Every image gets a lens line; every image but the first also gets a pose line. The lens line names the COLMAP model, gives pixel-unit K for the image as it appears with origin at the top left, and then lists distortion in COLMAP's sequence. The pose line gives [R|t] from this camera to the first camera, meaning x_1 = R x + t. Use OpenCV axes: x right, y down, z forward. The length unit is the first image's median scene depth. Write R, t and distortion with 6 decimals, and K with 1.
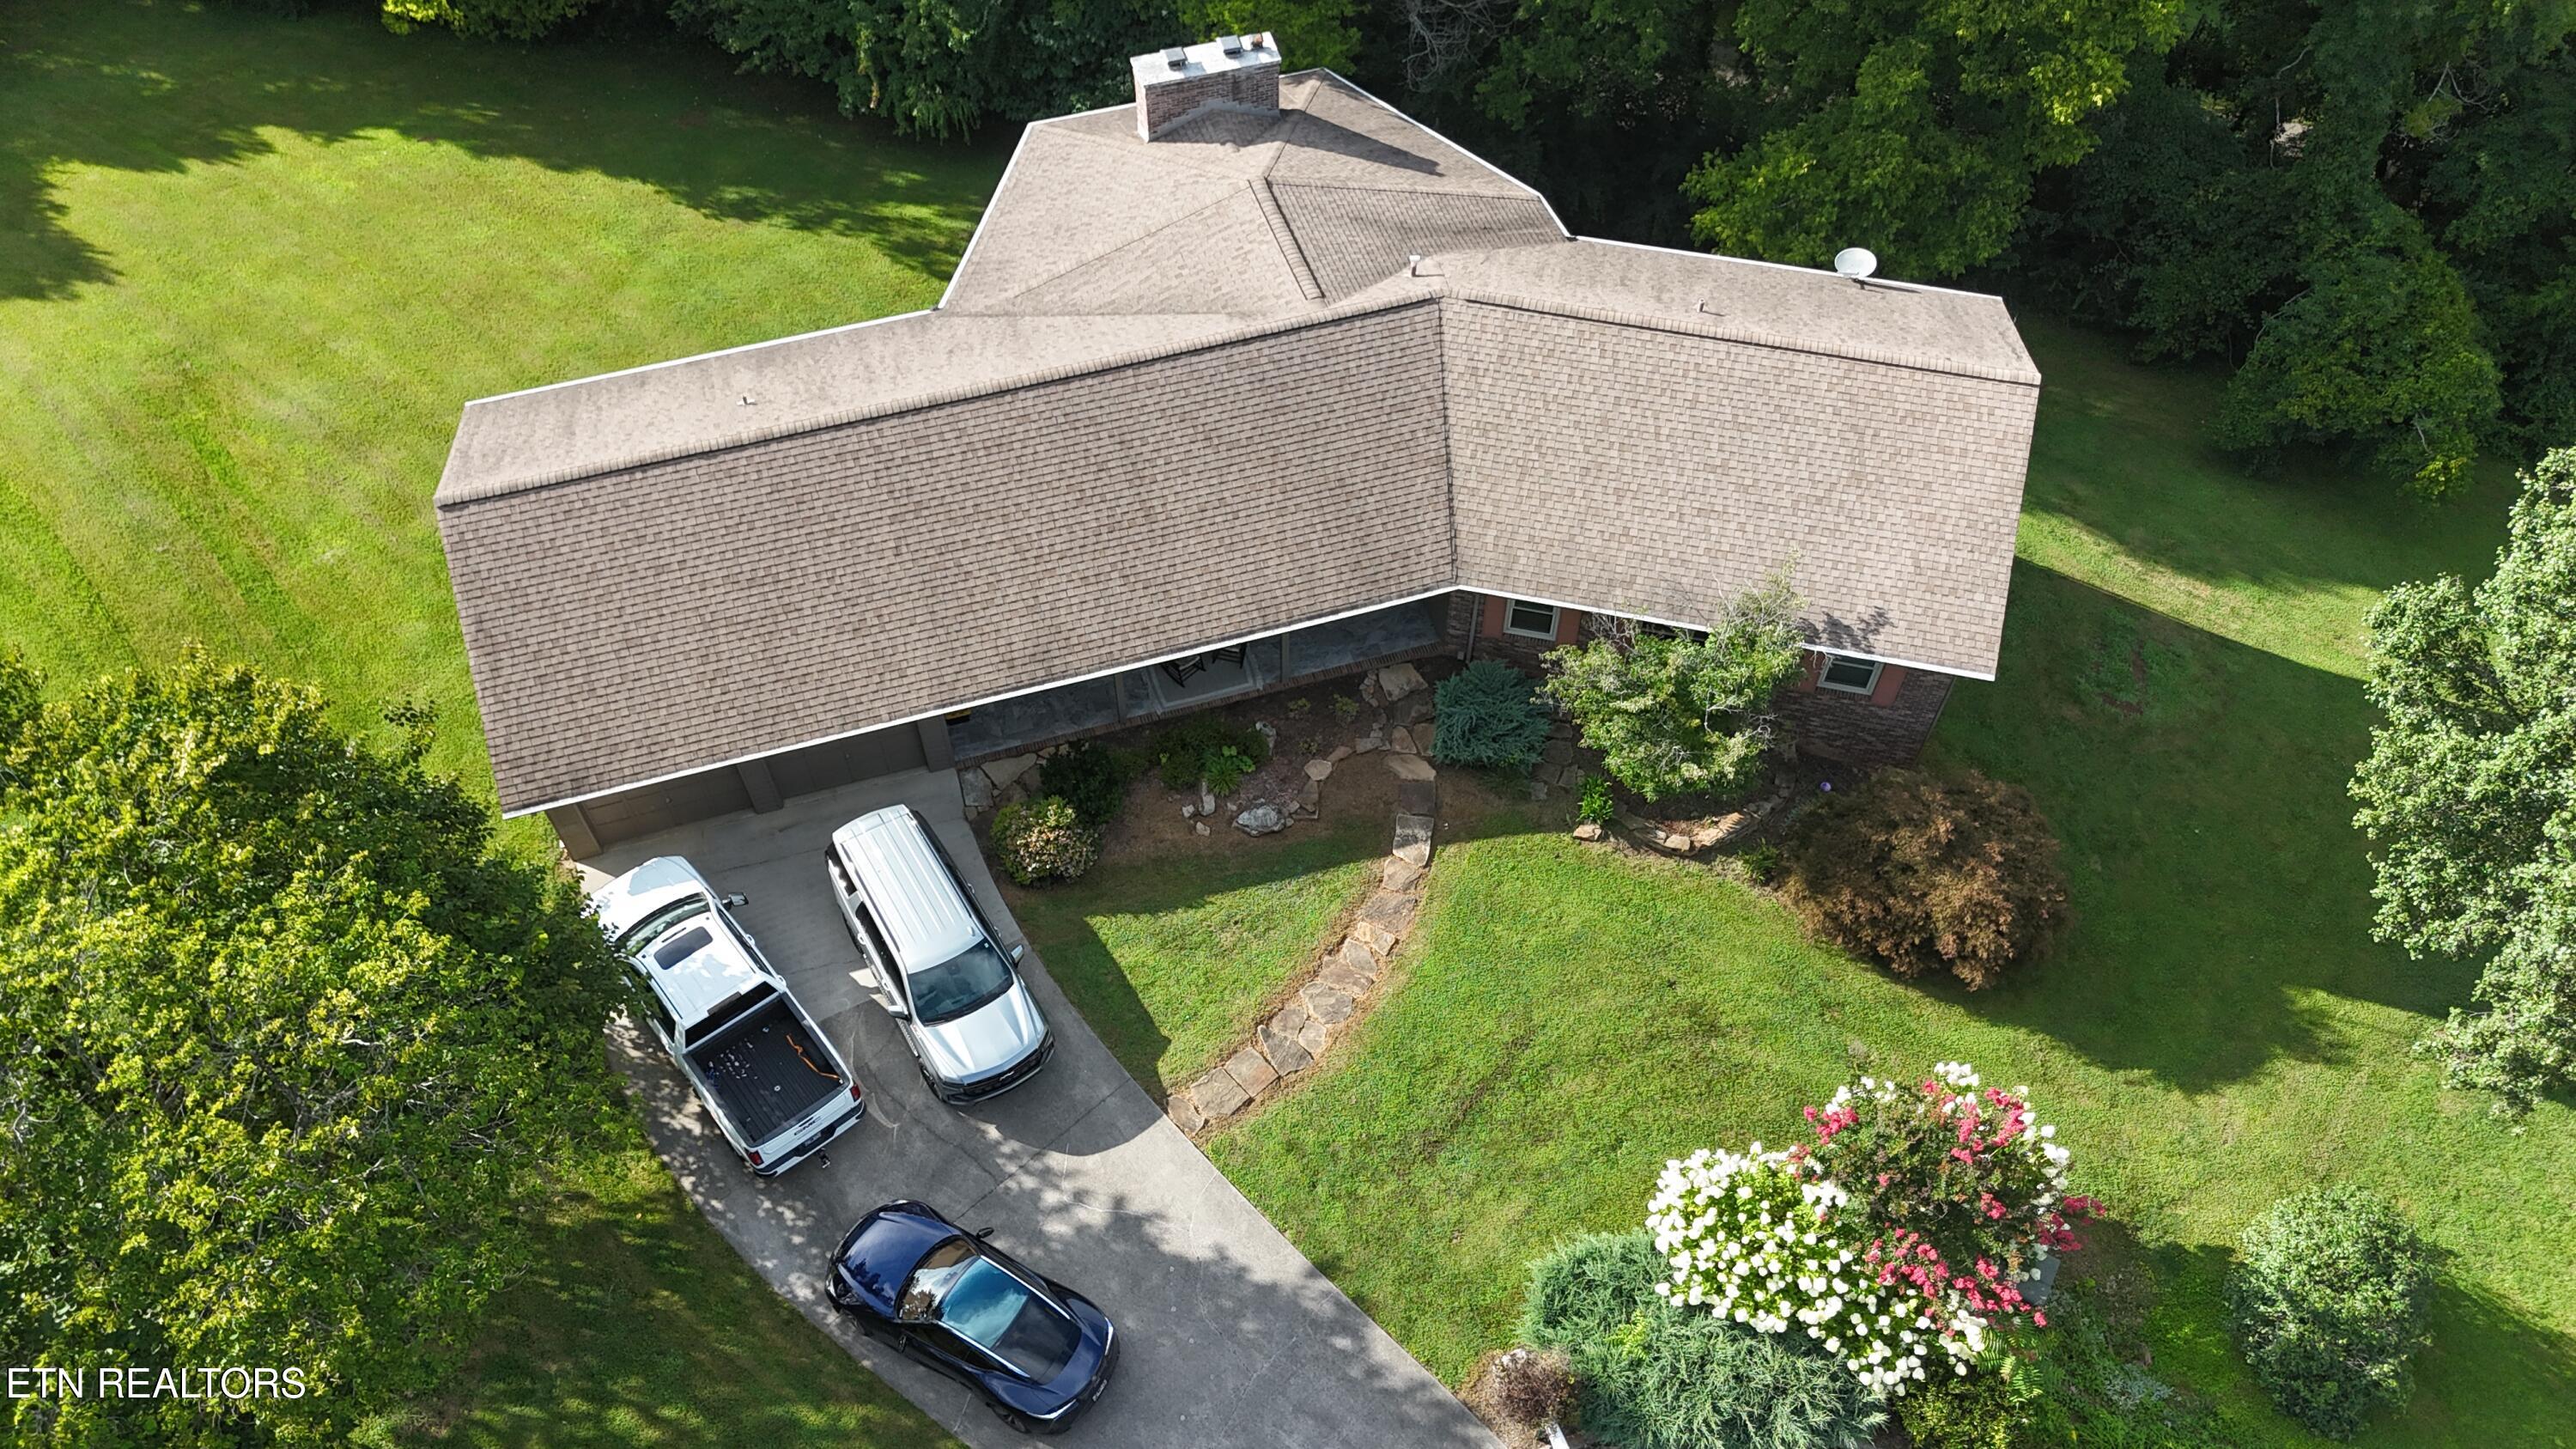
lens RADIAL K [[1900.9, 0, 1286.1], [0, 1900.9, 732.6], [0, 0, 1]] dist [0.078328, -0.082806]
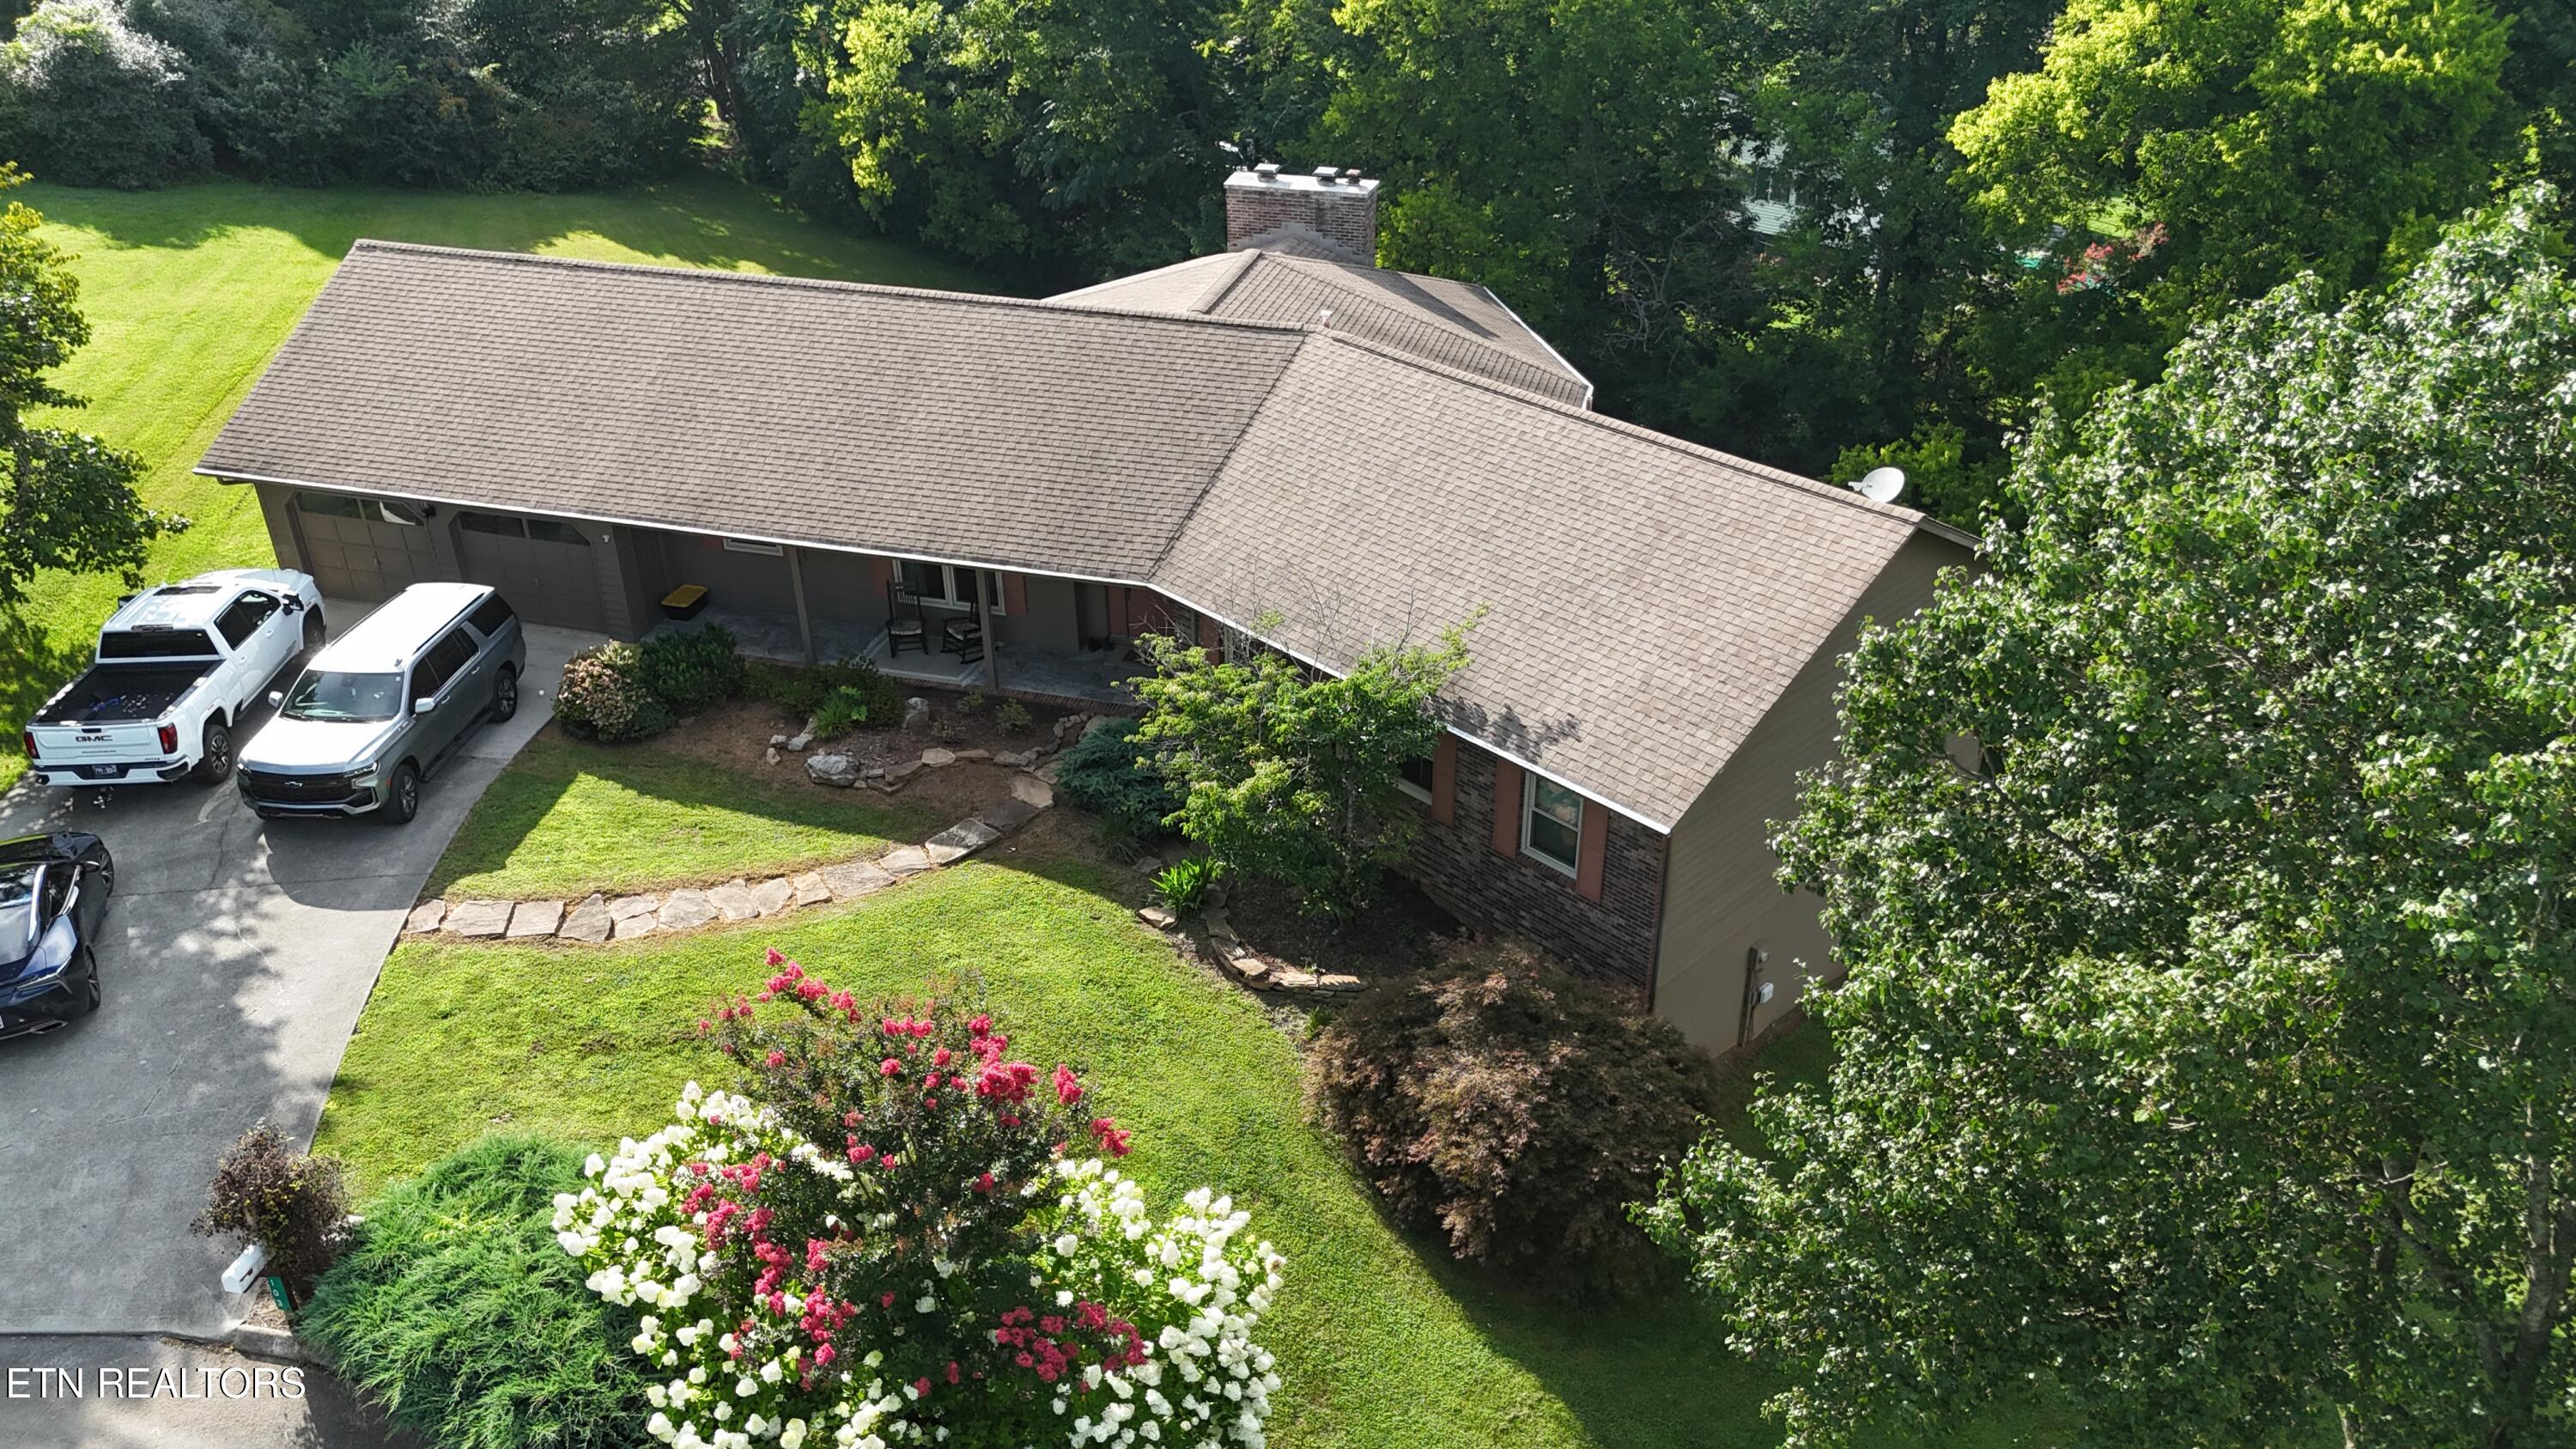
lens RADIAL K [[1900.9, 0, 1290.3], [0, 1900.9, 723.1], [0, 0, 1]] dist [0.078328, -0.082806]
pose [[0.845471, 0.272174, -0.459456, 0.545026], [-0.433173, 0.852709, -0.291975, 0.189905], [0.312314, 0.445880, 0.838839, 0.368736]]
